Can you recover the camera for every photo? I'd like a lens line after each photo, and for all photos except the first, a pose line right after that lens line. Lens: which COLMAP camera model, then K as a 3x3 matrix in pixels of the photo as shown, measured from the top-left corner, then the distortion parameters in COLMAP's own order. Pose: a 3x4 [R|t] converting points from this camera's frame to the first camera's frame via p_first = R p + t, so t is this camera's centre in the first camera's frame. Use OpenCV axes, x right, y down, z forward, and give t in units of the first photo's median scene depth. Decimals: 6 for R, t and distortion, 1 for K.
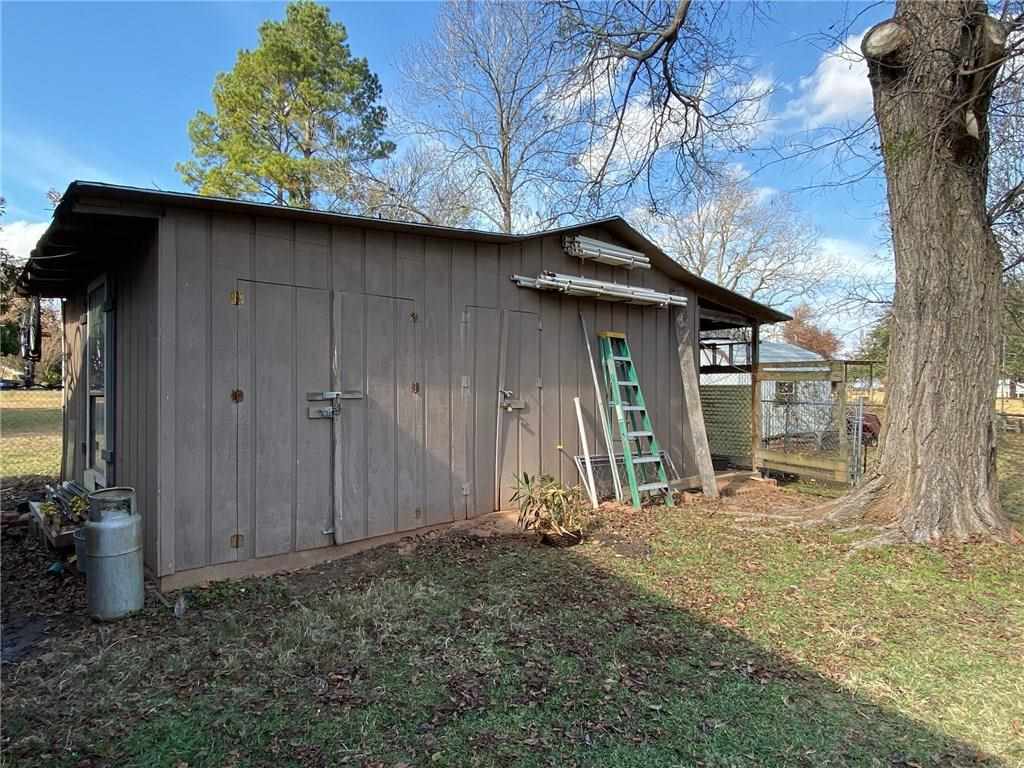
lens RADIAL K [[612.1, 0, 512.6], [0, 612.1, 381.6], [0, 0, 1]] dist [0.057863, -0.001436]
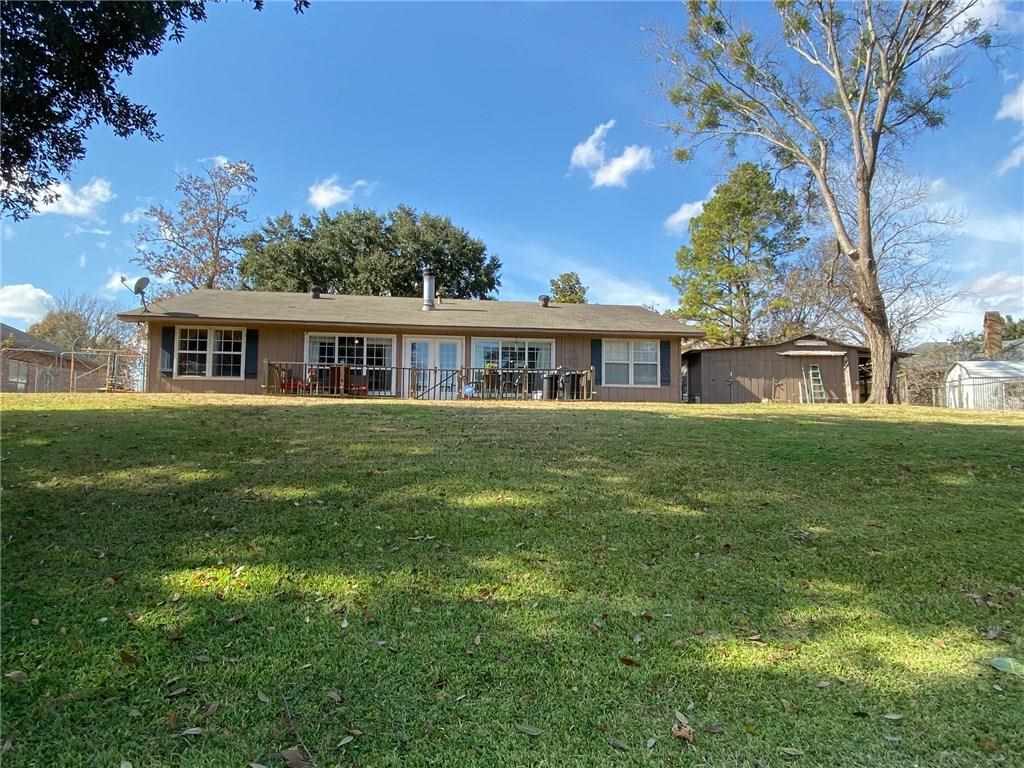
lens RADIAL K [[612.1, 0, 513.9], [0, 612.1, 381.2], [0, 0, 1]] dist [0.057863, -0.001436]
pose [[0.759099, -0.049011, -0.649128, 1.163481], [0.002069, 0.997338, -0.072882, 0.275383], [0.650972, 0.053982, 0.757180, -2.853109]]
